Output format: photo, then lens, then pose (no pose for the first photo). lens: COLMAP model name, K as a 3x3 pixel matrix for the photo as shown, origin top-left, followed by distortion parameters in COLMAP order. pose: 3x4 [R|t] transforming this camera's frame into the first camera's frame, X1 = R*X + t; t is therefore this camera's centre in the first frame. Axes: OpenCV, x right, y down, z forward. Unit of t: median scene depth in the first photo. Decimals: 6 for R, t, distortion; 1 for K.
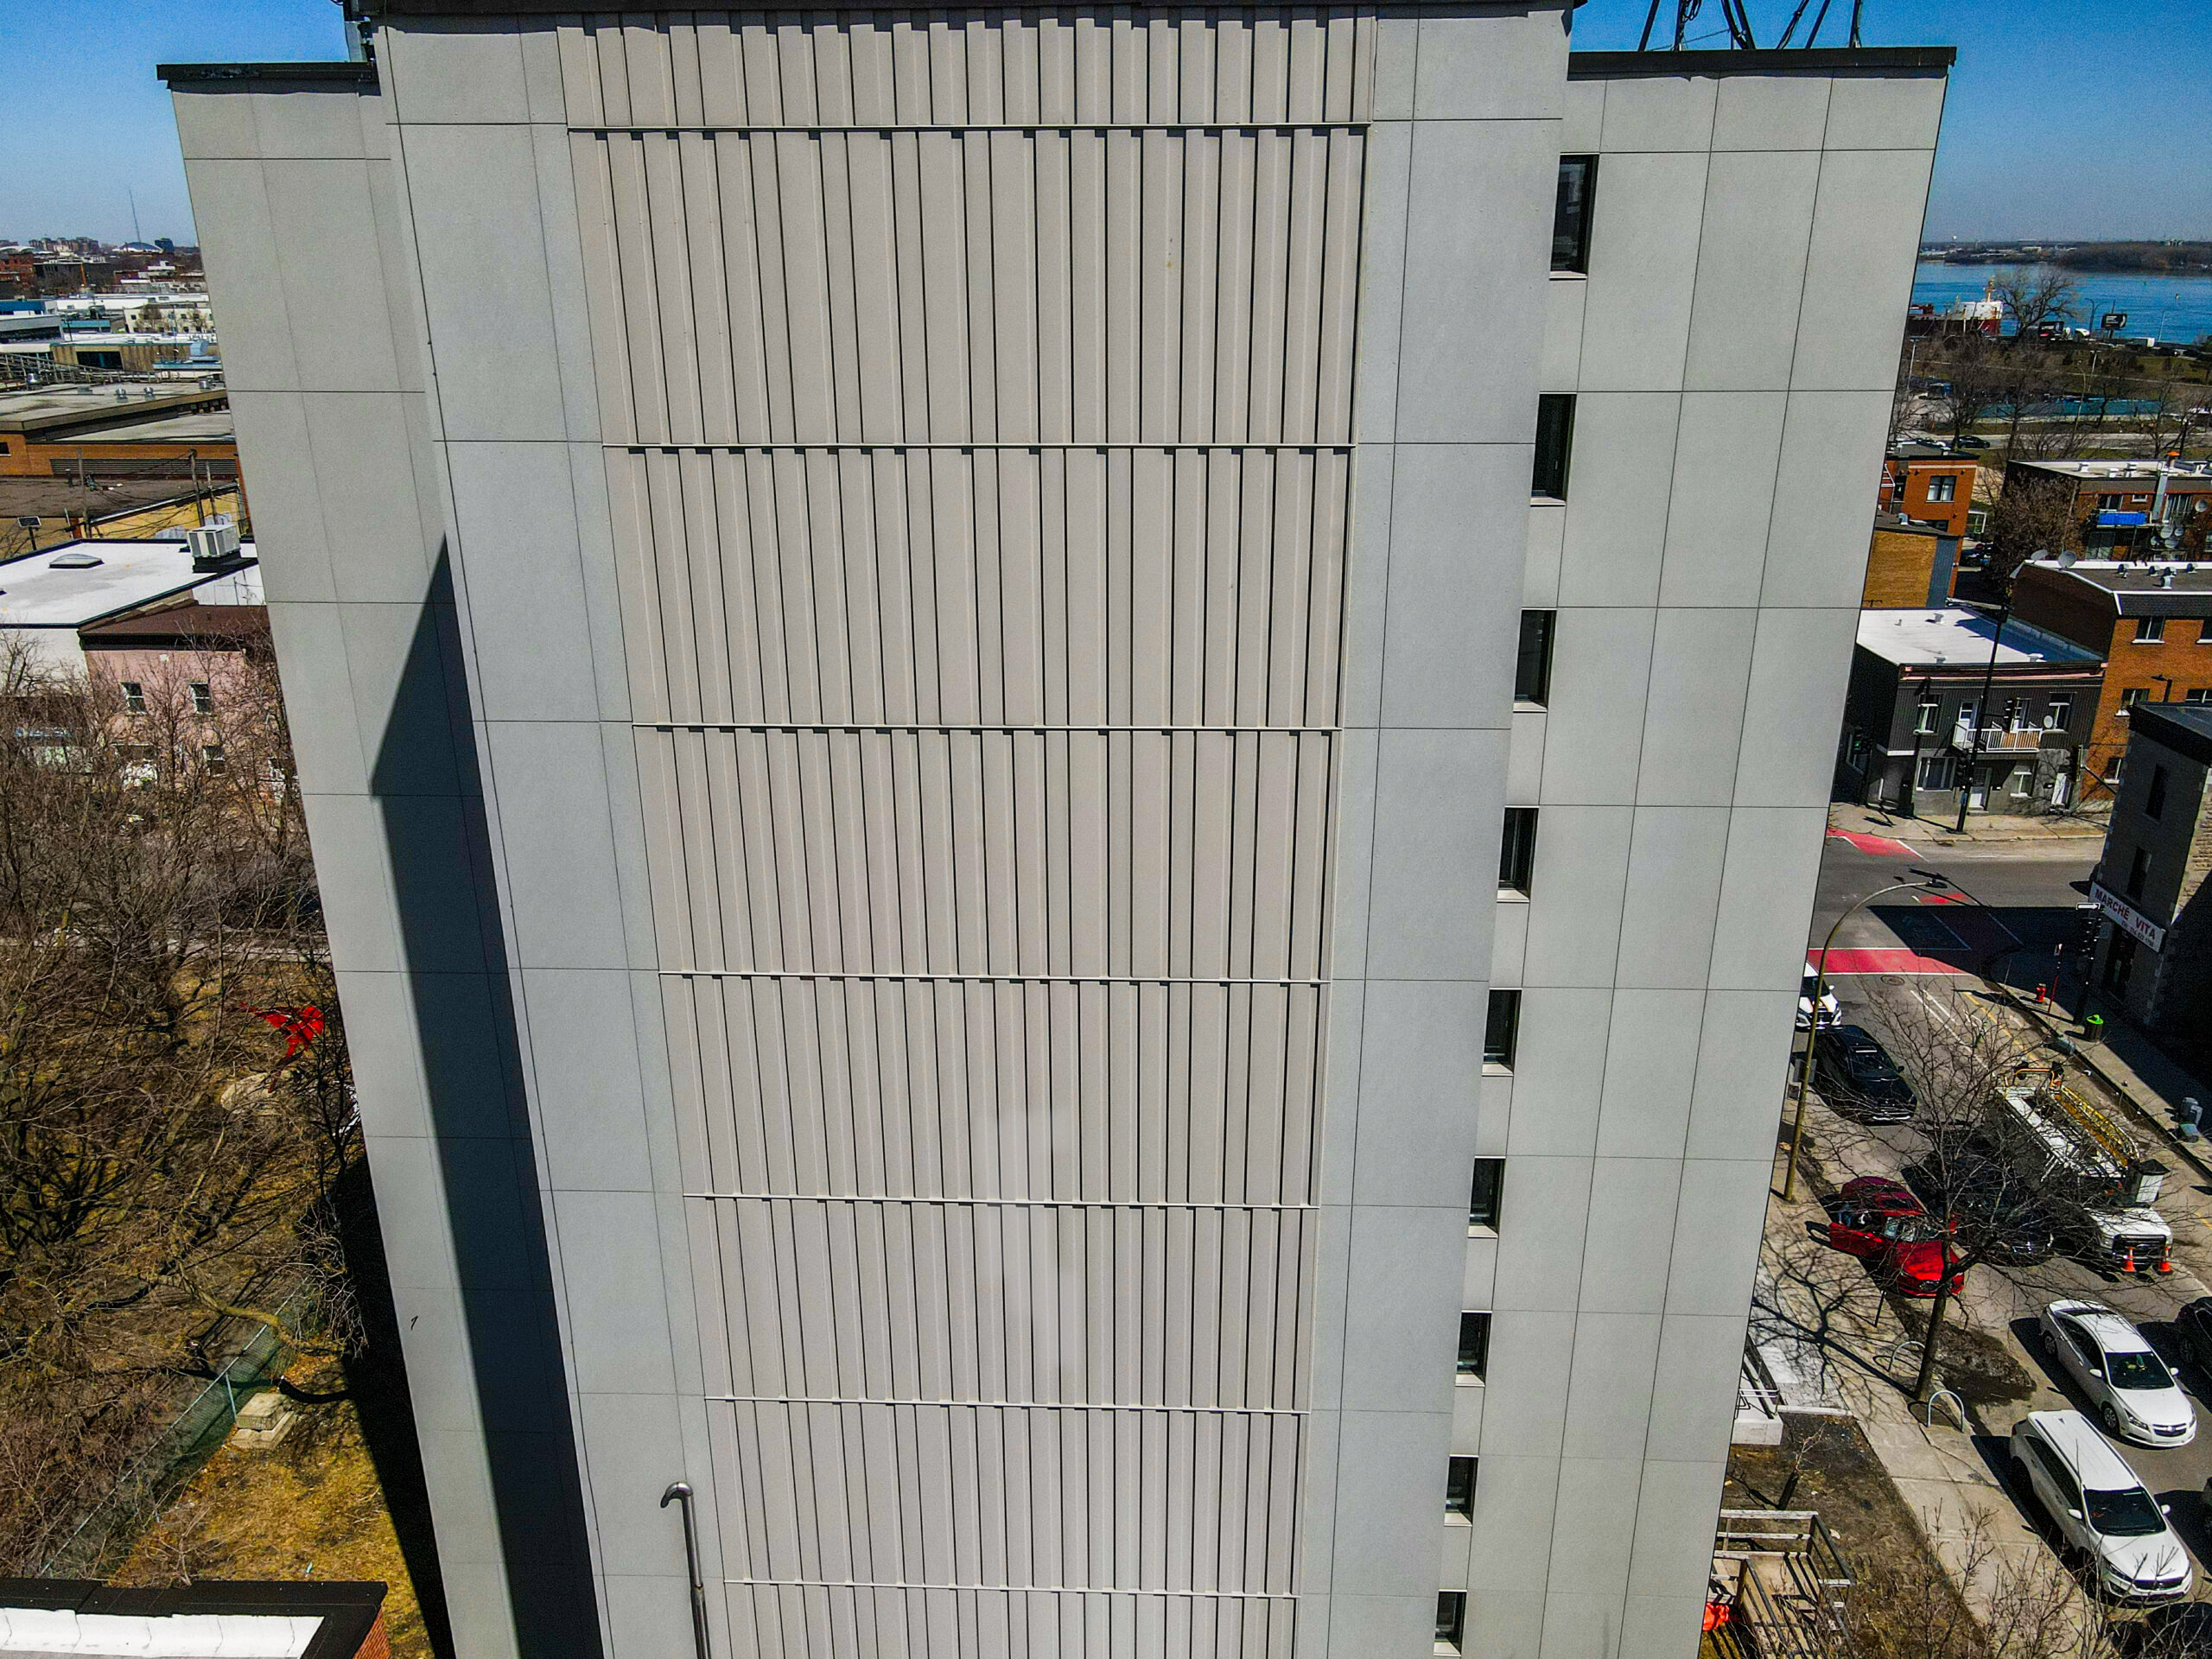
lens RADIAL K [[1629.0, 0, 1103.1], [0, 1629.0, 833.8], [0, 0, 1]] dist [0.014670, 0.000389]
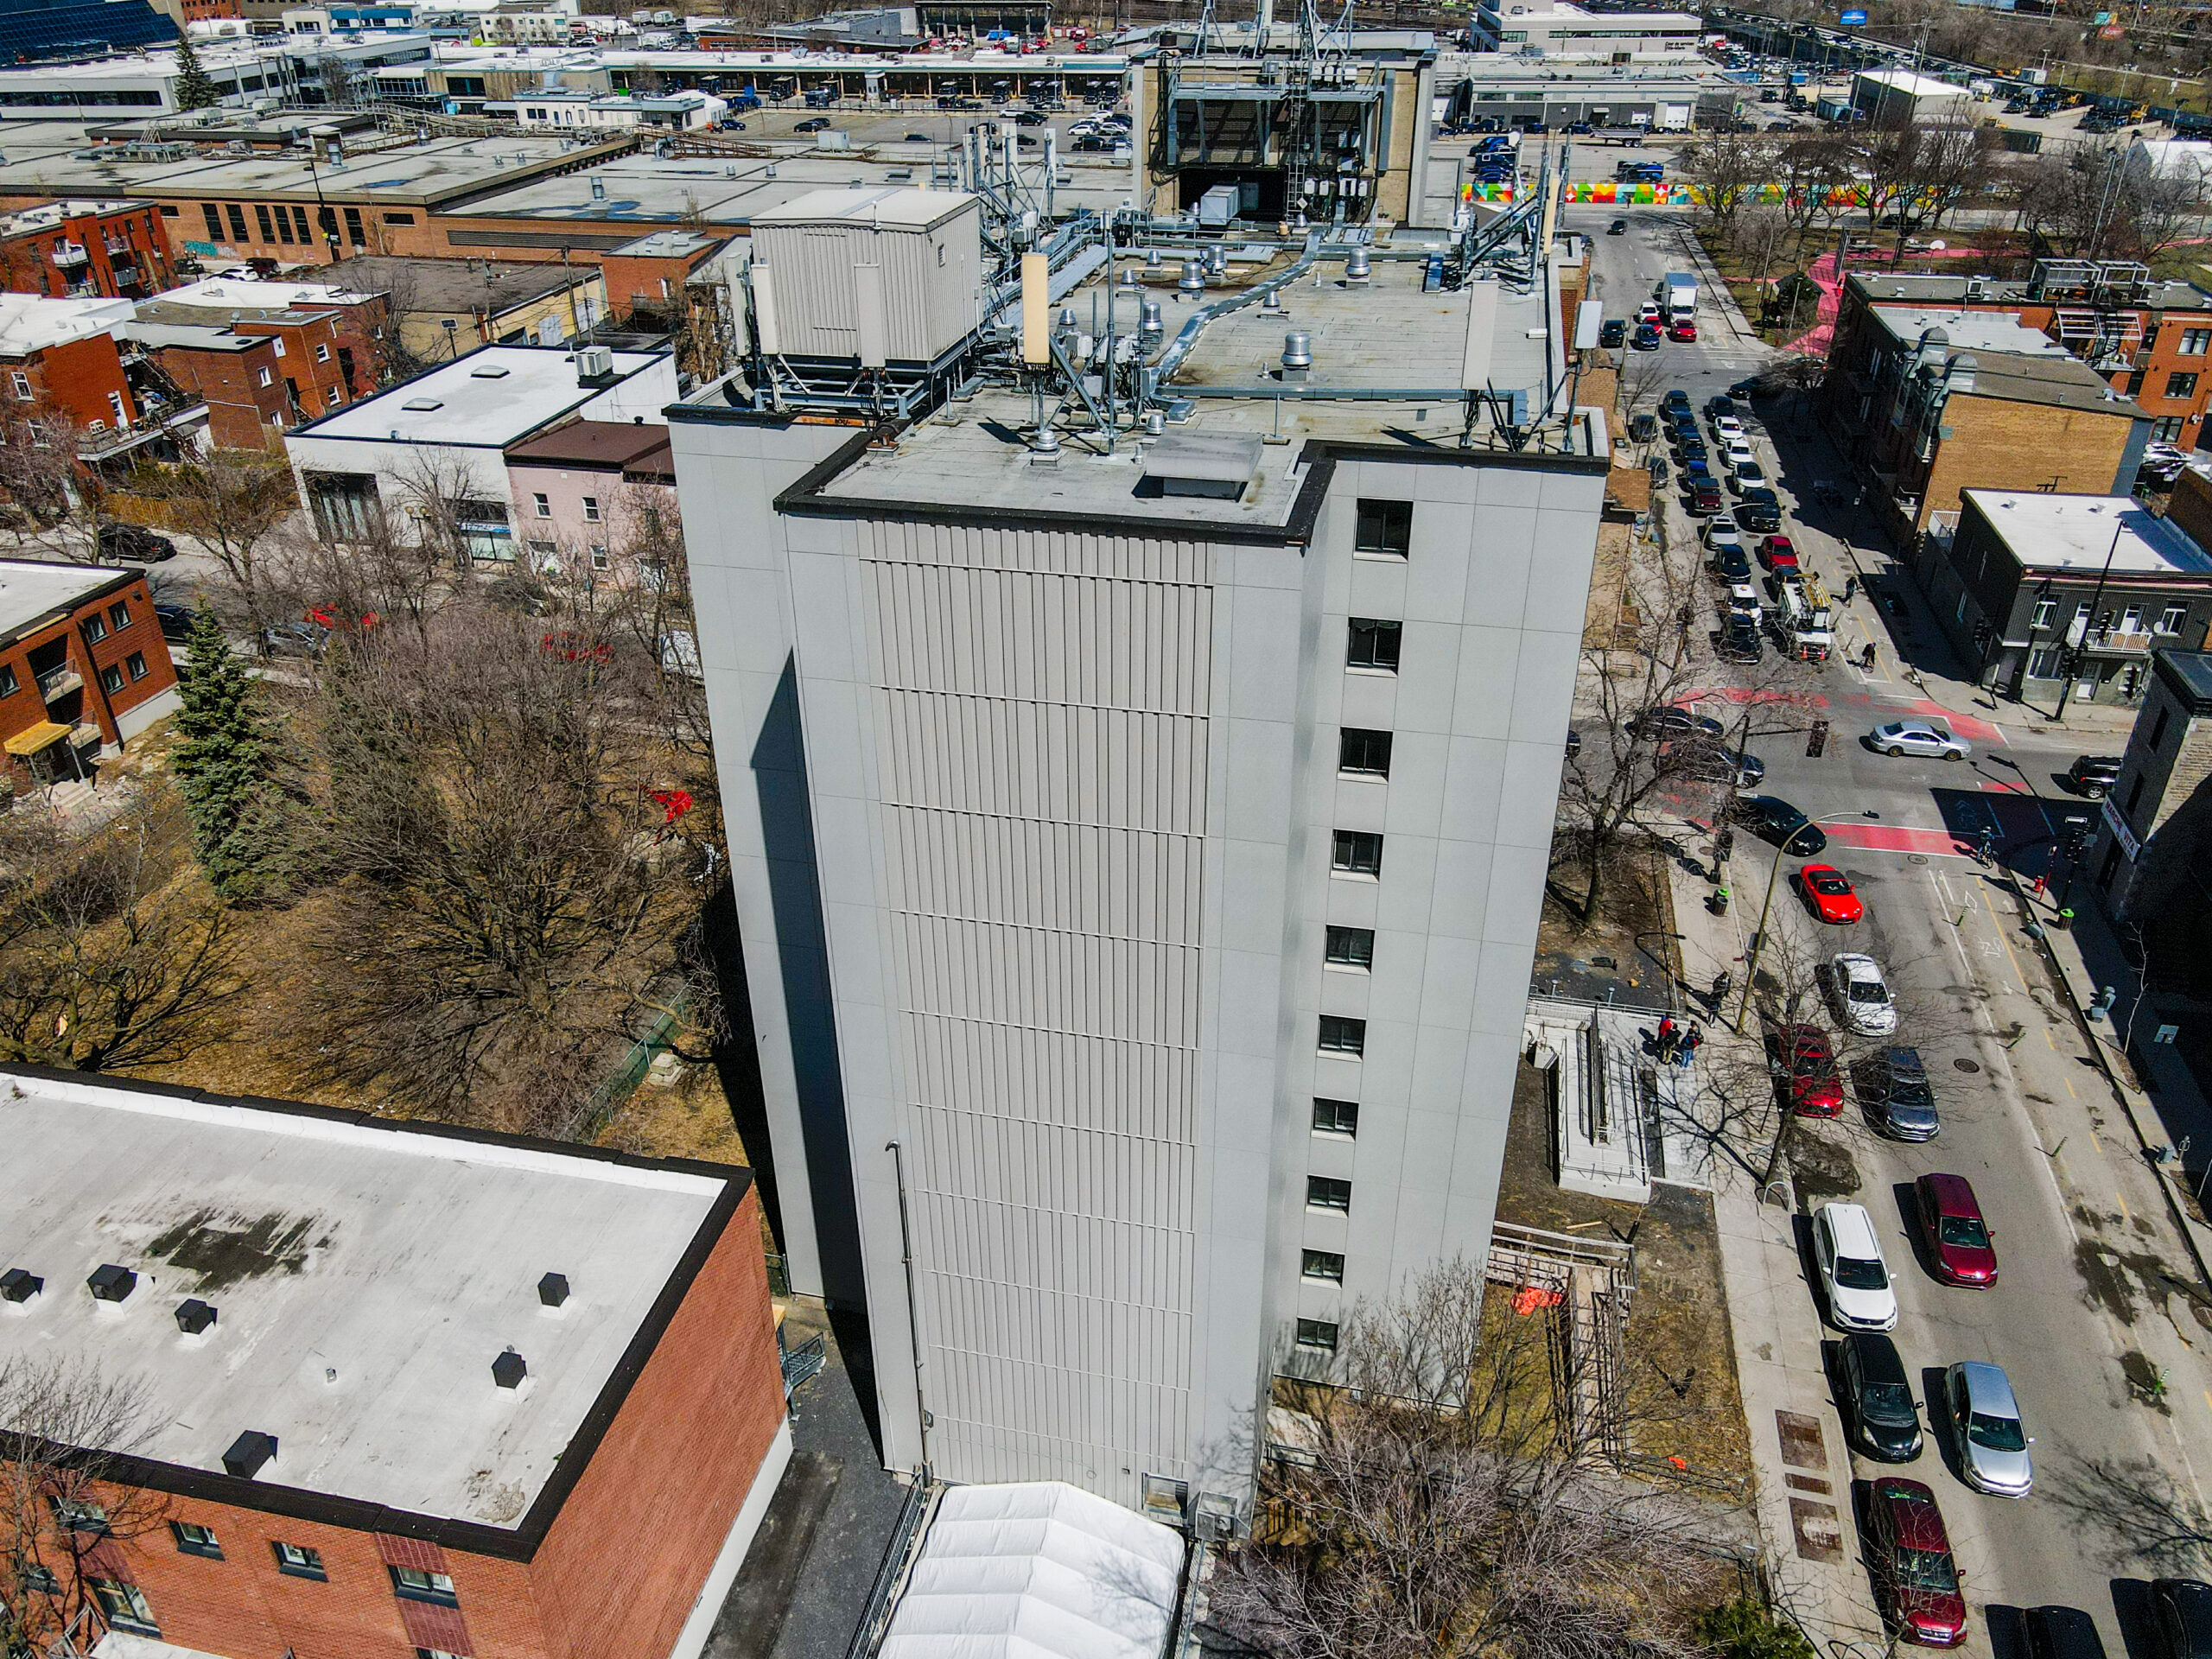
lens RADIAL K [[1629.0, 0, 1103.9], [0, 1629.0, 836.1], [0, 0, 1]] dist [0.014670, 0.000389]
pose [[0.982899, 0.089170, -0.161118, 0.100516], [-0.059198, 0.981501, 0.182075, -0.124538], [0.174373, -0.169424, 0.969995, -0.297004]]
